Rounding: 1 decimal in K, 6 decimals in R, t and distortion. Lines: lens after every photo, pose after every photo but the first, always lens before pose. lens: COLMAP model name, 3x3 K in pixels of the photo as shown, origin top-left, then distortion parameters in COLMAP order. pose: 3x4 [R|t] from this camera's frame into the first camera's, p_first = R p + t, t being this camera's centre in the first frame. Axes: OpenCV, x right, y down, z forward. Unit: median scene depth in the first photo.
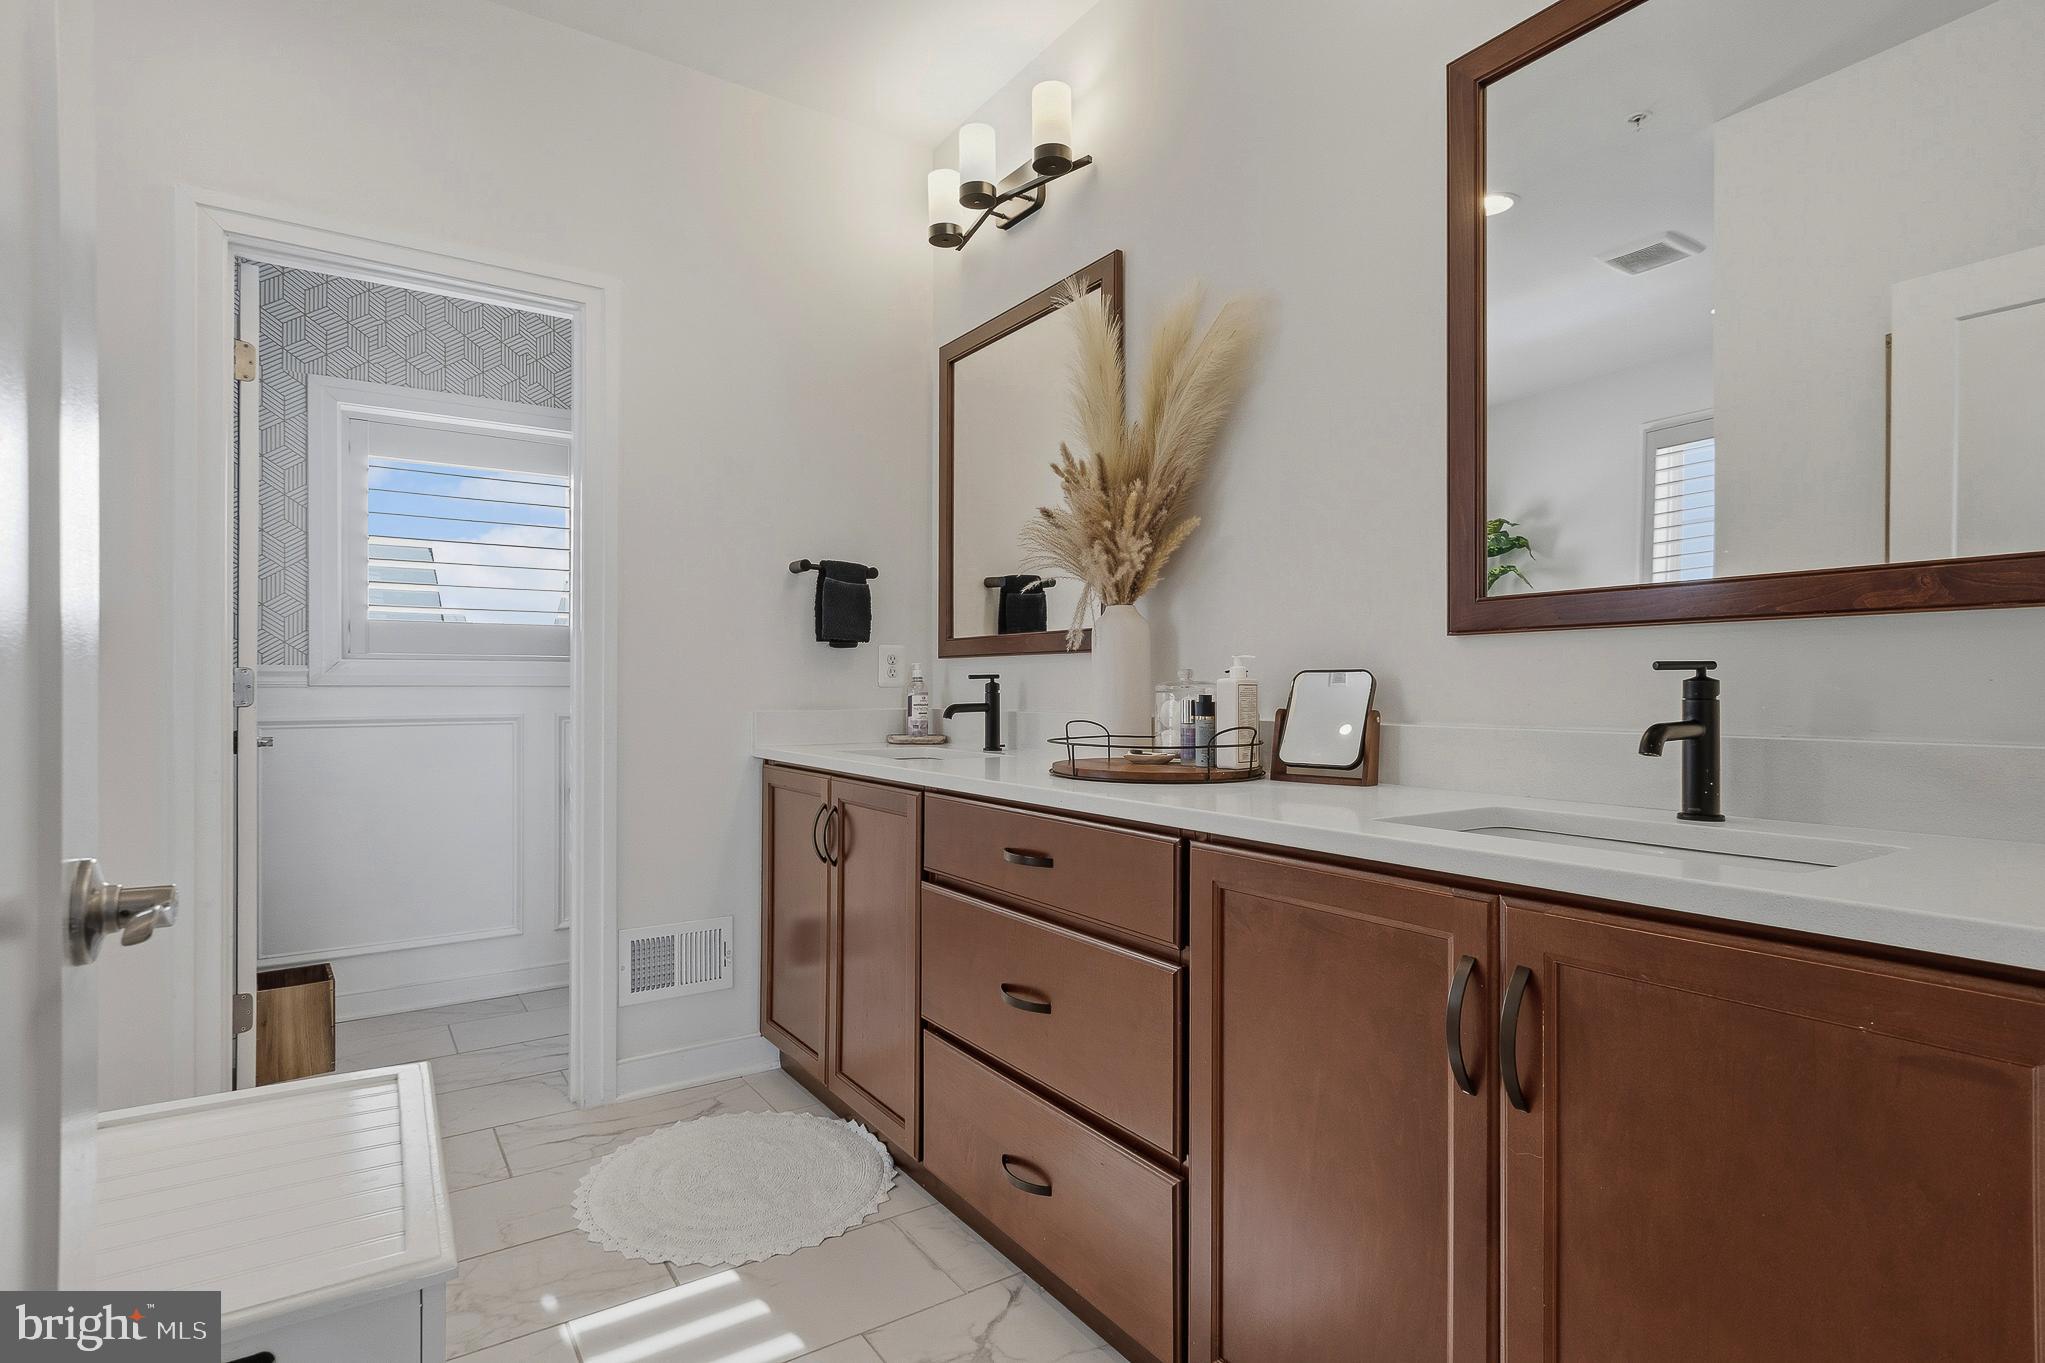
lens RADIAL K [[1028.2, 0, 1028.4], [0, 1028.2, 682.5], [0, 0, 1]] dist [-0.008965, -0.001777]
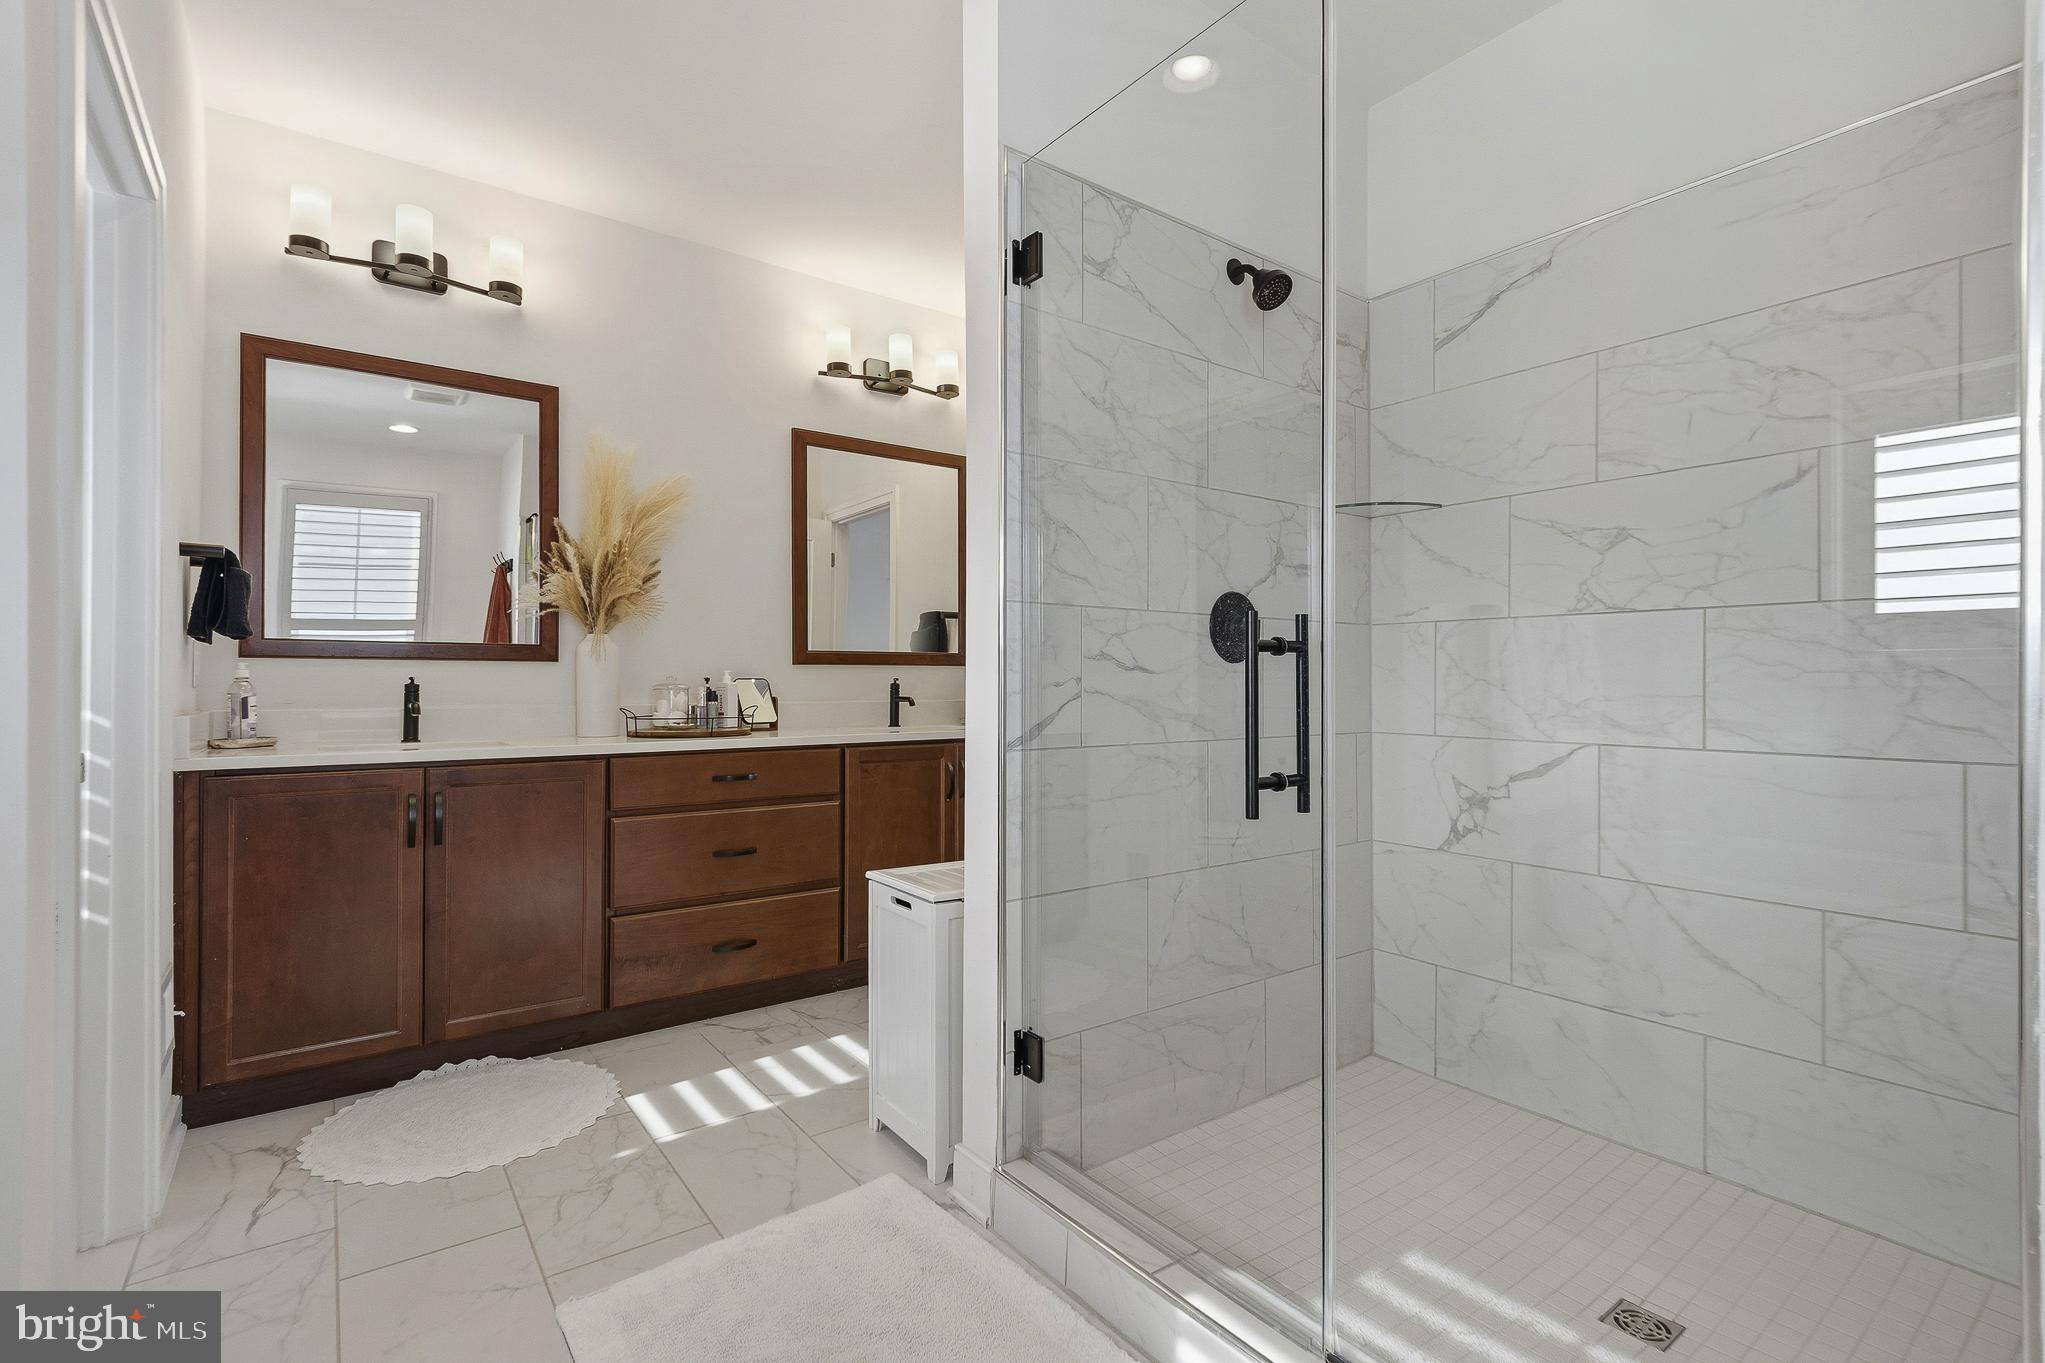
lens RADIAL K [[939.7, 0, 1024.6], [0, 939.7, 684.4], [0, 0, 1]] dist [-0.003579, -0.003636]
pose [[-0.055151, 0.010041, 0.998428, -1.265318], [0.006680, 0.999931, -0.009687, 0.018183], [-0.998456, 0.006135, -0.055214, 0.409200]]
